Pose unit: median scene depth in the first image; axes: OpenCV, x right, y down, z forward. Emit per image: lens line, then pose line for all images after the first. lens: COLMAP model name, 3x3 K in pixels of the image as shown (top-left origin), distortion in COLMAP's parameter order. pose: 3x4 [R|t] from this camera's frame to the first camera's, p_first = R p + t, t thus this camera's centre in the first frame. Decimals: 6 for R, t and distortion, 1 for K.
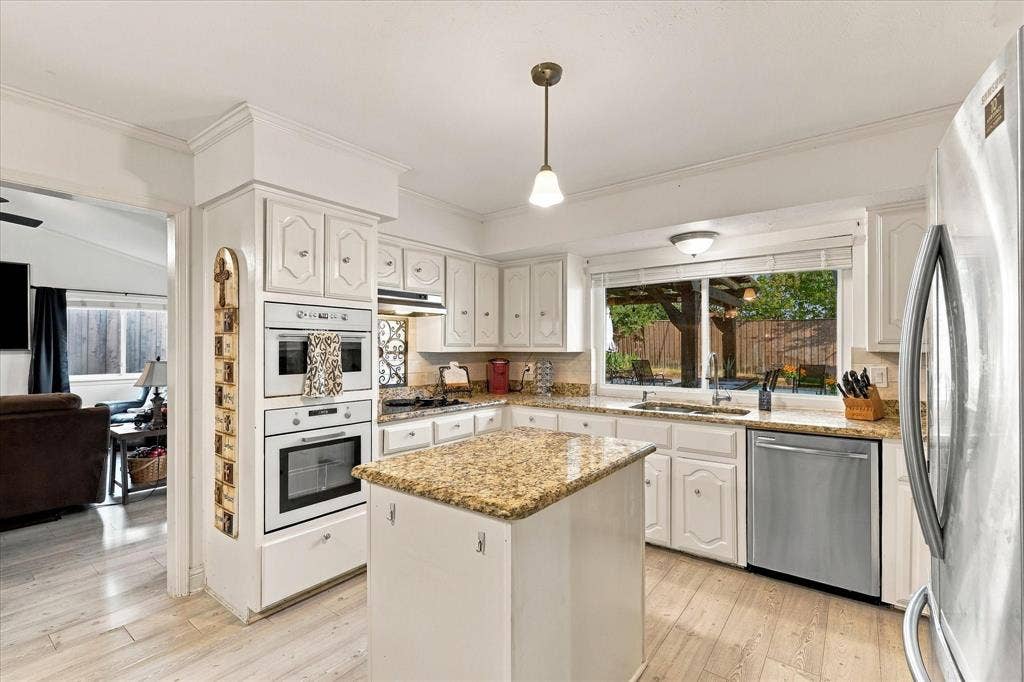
lens RADIAL K [[453.0, 0, 516.6], [0, 453.0, 341.9], [0, 0, 1]] dist [0.005446, -0.001572]
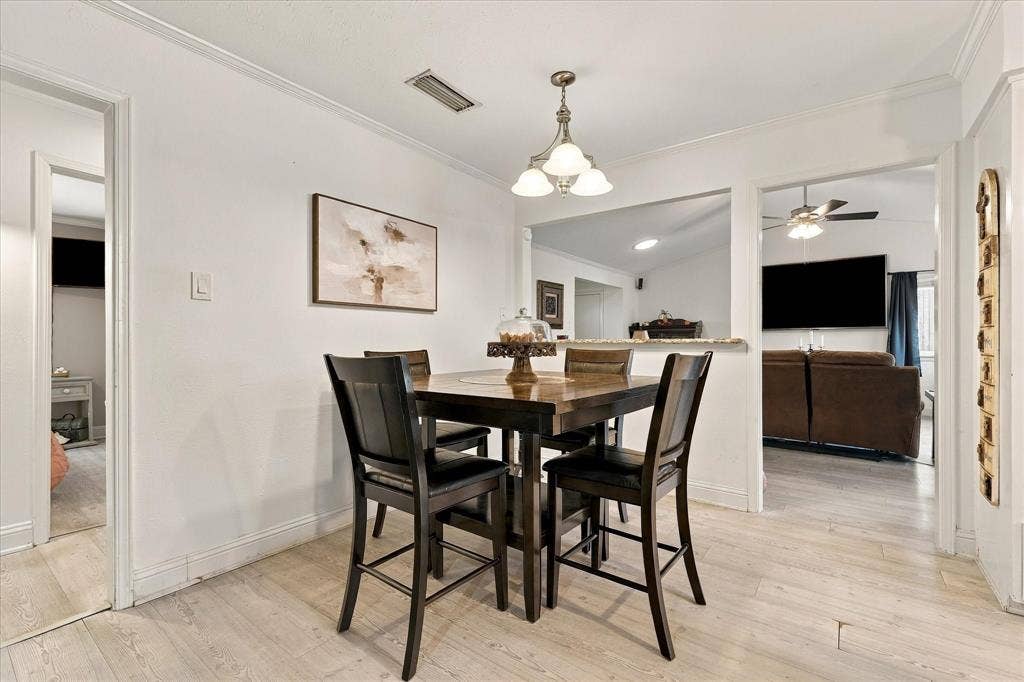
lens RADIAL K [[453.0, 0, 514.6], [0, 453.0, 341.6], [0, 0, 1]] dist [0.005446, -0.001572]
pose [[-0.006618, -0.004526, -0.999968, 0.182266], [0.004460, 0.999980, -0.004555, 0.094103], [0.999968, -0.004490, -0.006597, 0.080053]]
